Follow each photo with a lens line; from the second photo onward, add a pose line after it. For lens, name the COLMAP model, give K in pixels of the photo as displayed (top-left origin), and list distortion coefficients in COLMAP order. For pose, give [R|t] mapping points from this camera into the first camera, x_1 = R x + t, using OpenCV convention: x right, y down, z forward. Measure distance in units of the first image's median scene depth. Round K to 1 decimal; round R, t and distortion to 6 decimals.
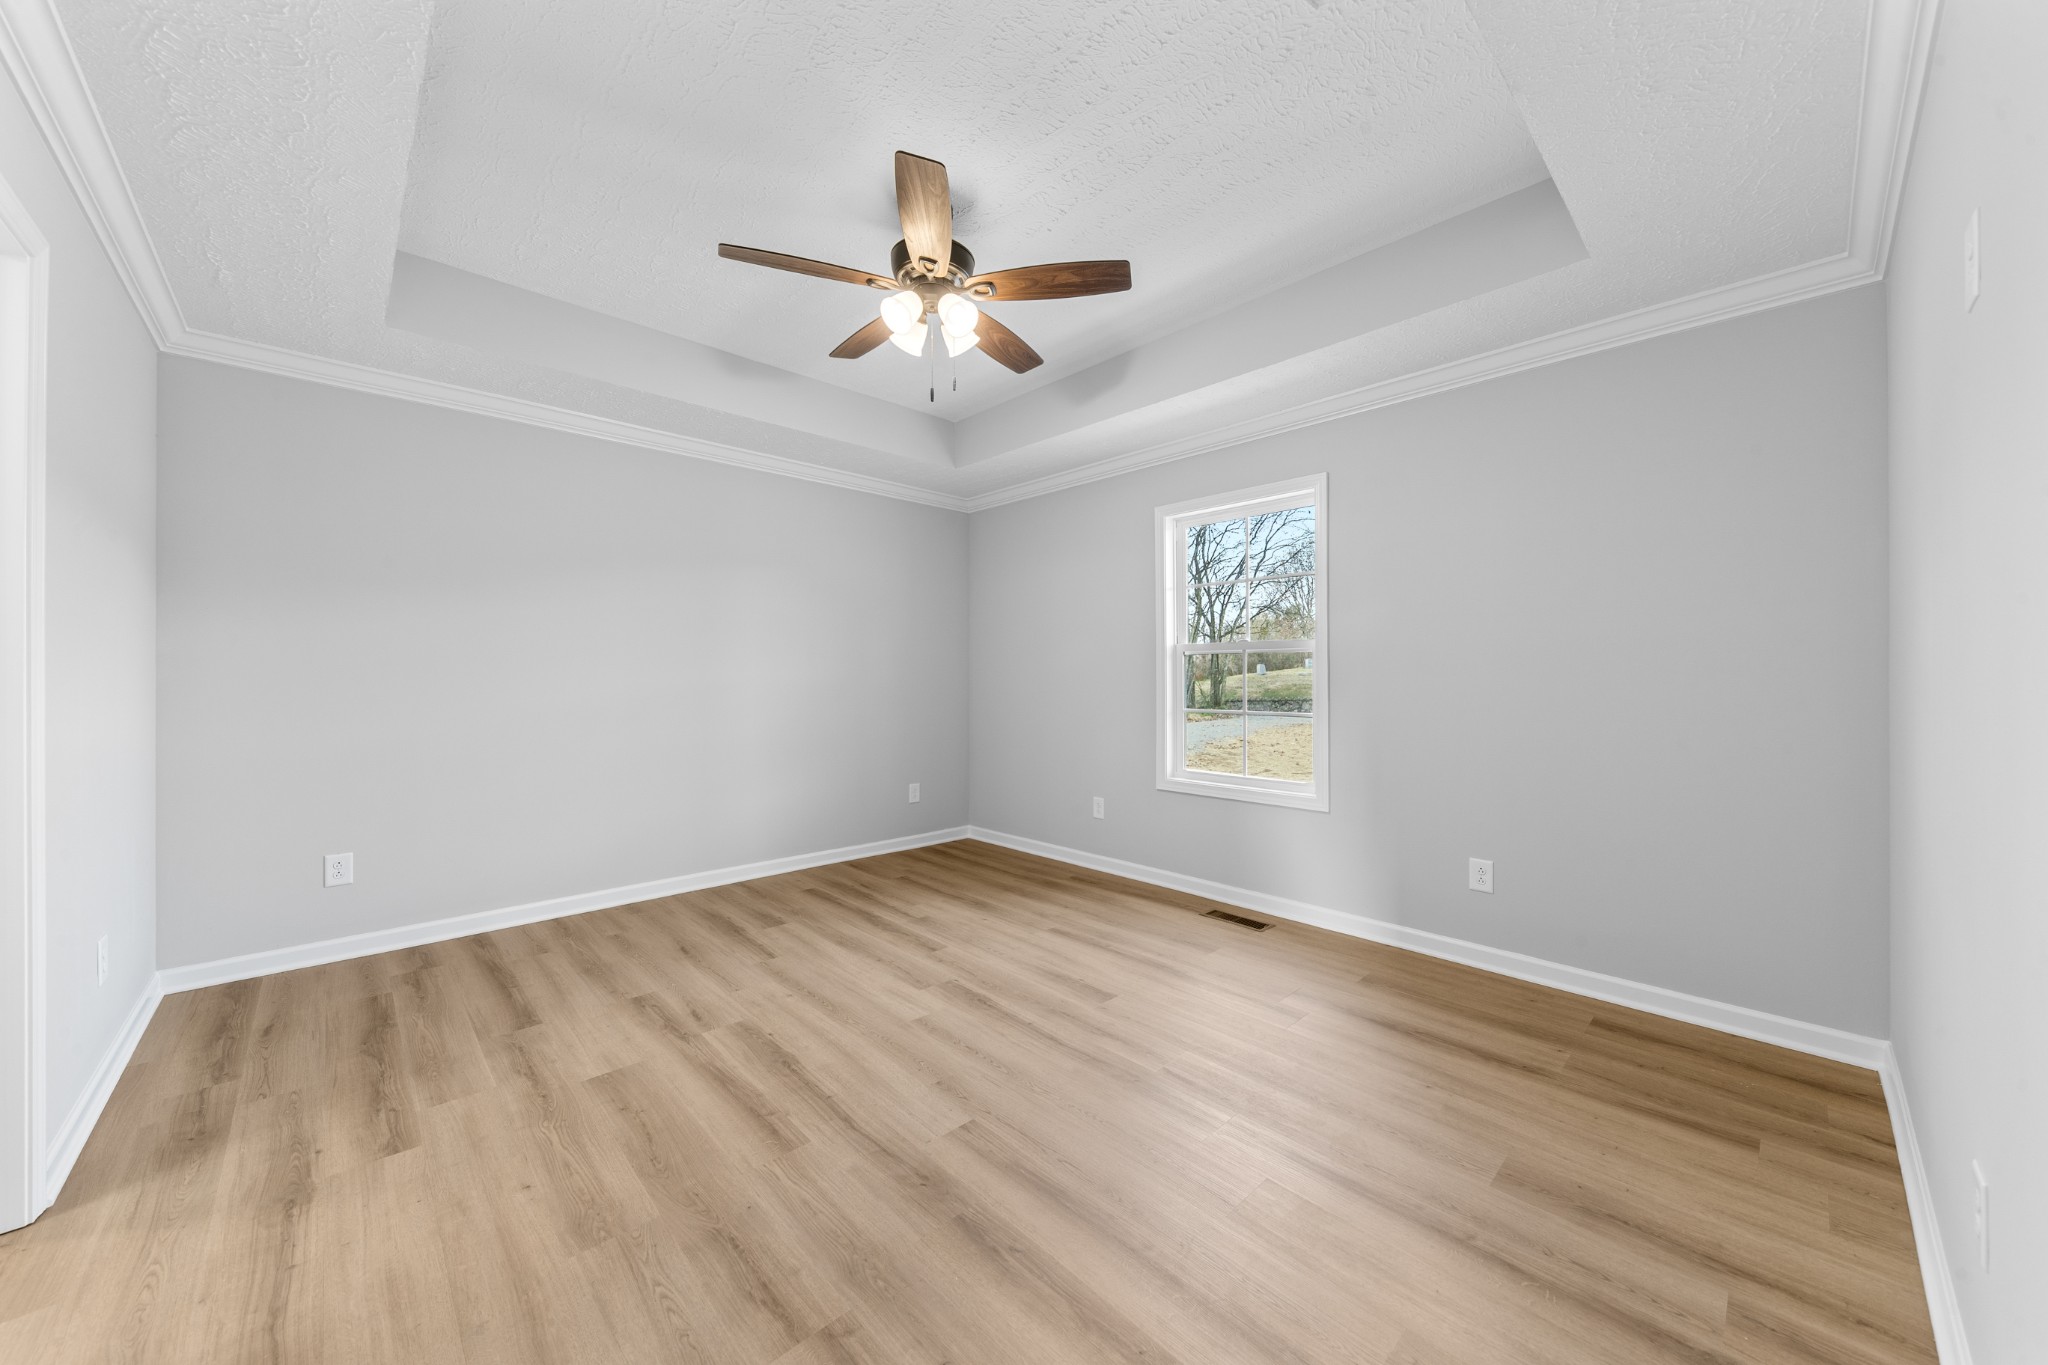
lens RADIAL K [[731.7, 0, 1025.4], [0, 731.7, 680.3], [0, 0, 1]] dist [-0.001324, -0.000055]
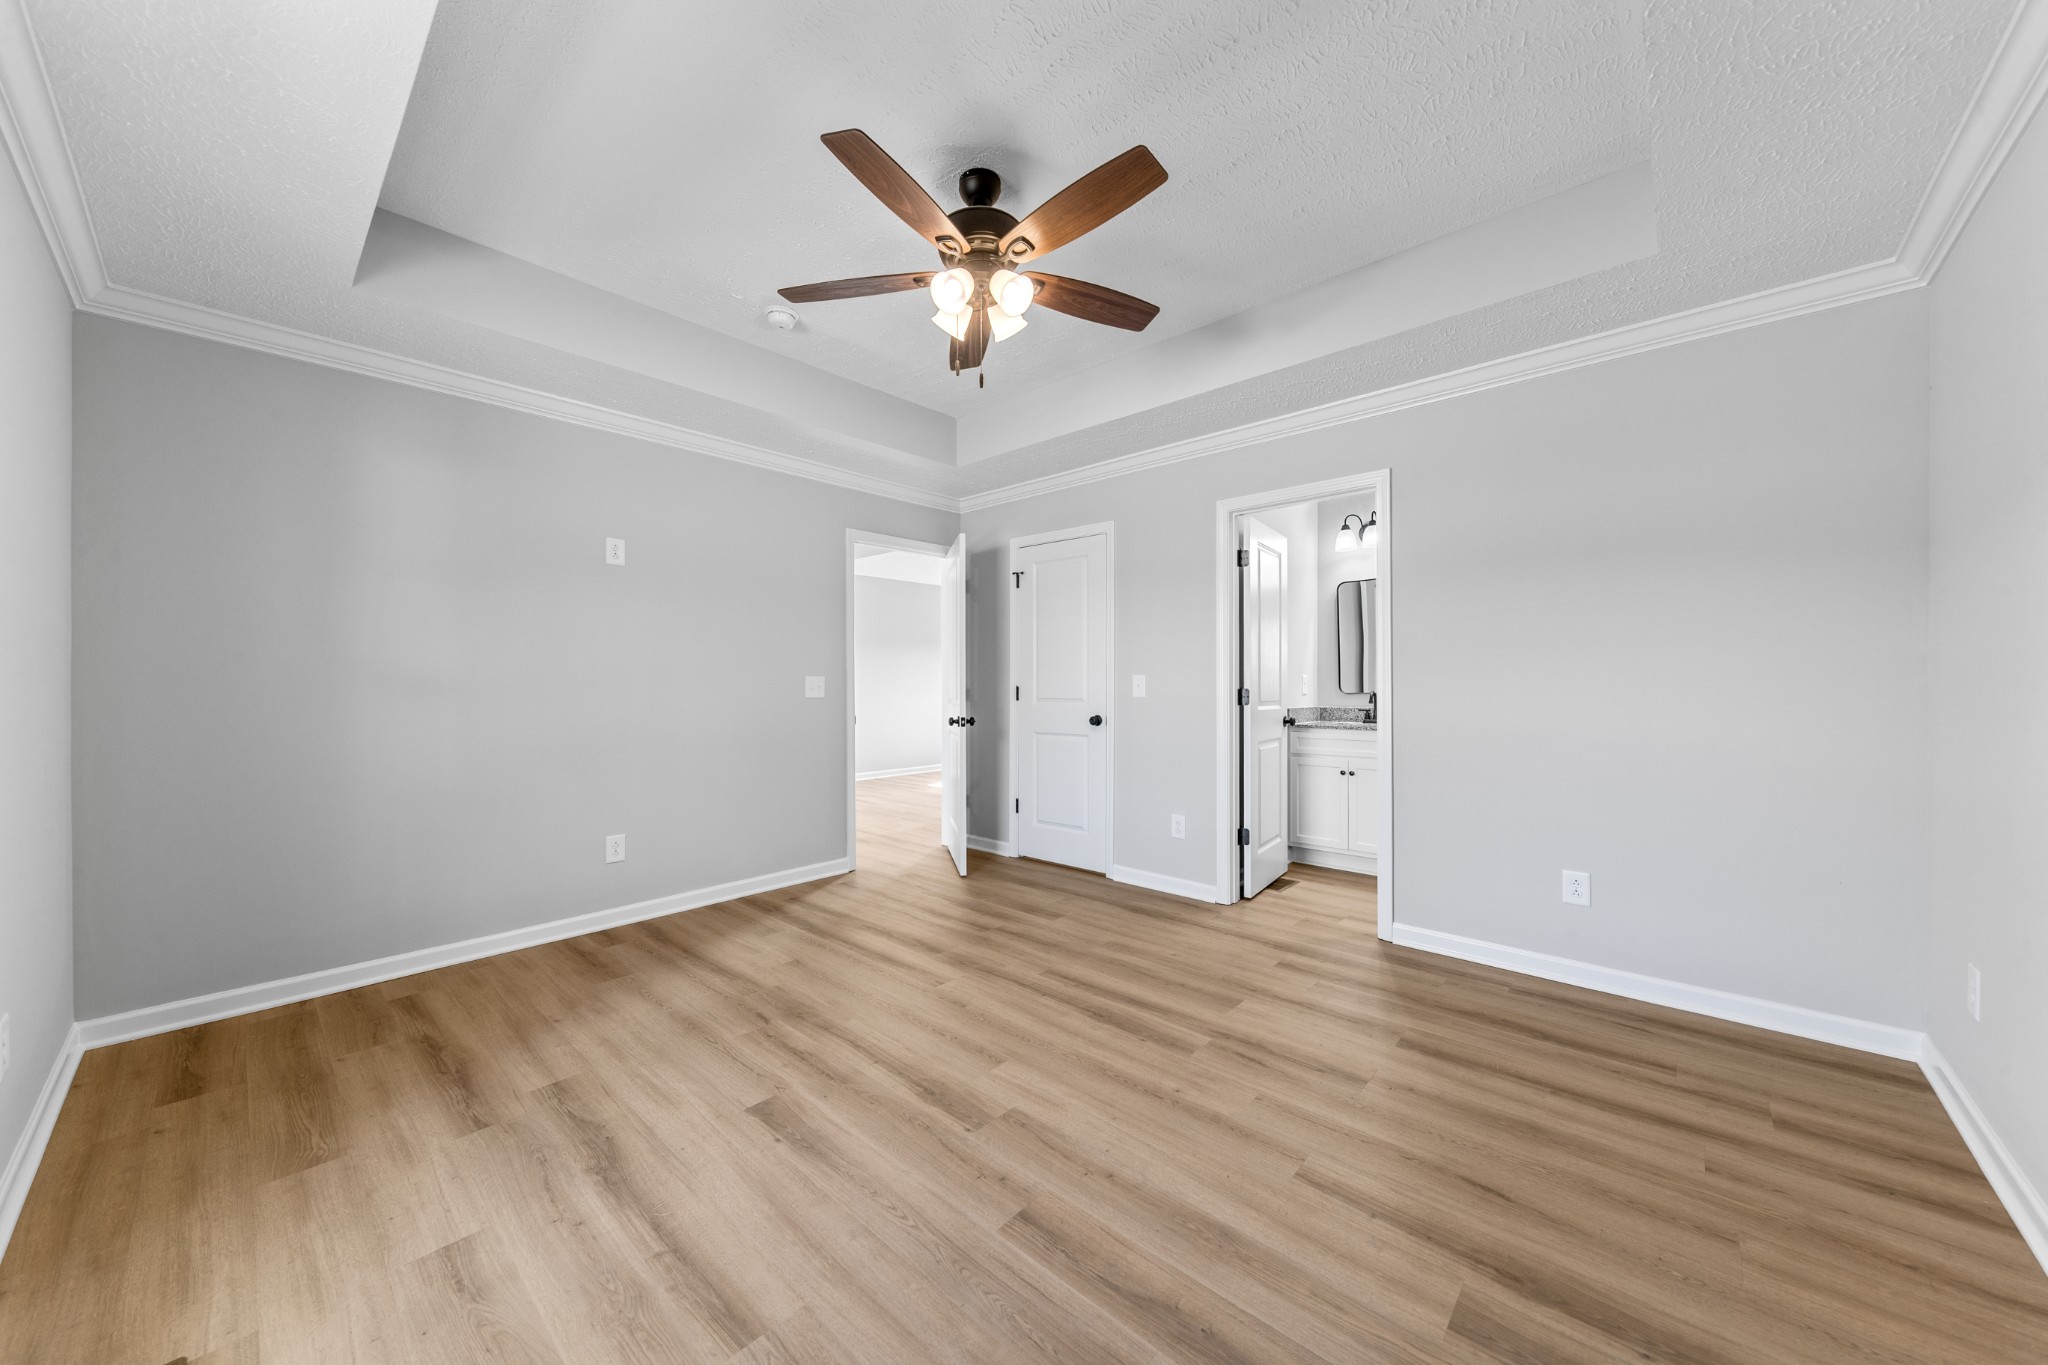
lens RADIAL K [[731.7, 0, 1027.9], [0, 731.7, 678.5], [0, 0, 1]] dist [-0.001324, -0.000055]
pose [[-0.997010, 0.000000, -0.077278, -0.111804], [0.000100, 0.999999, -0.001296, -0.007124], [0.077278, -0.001299, -0.997009, 1.922985]]
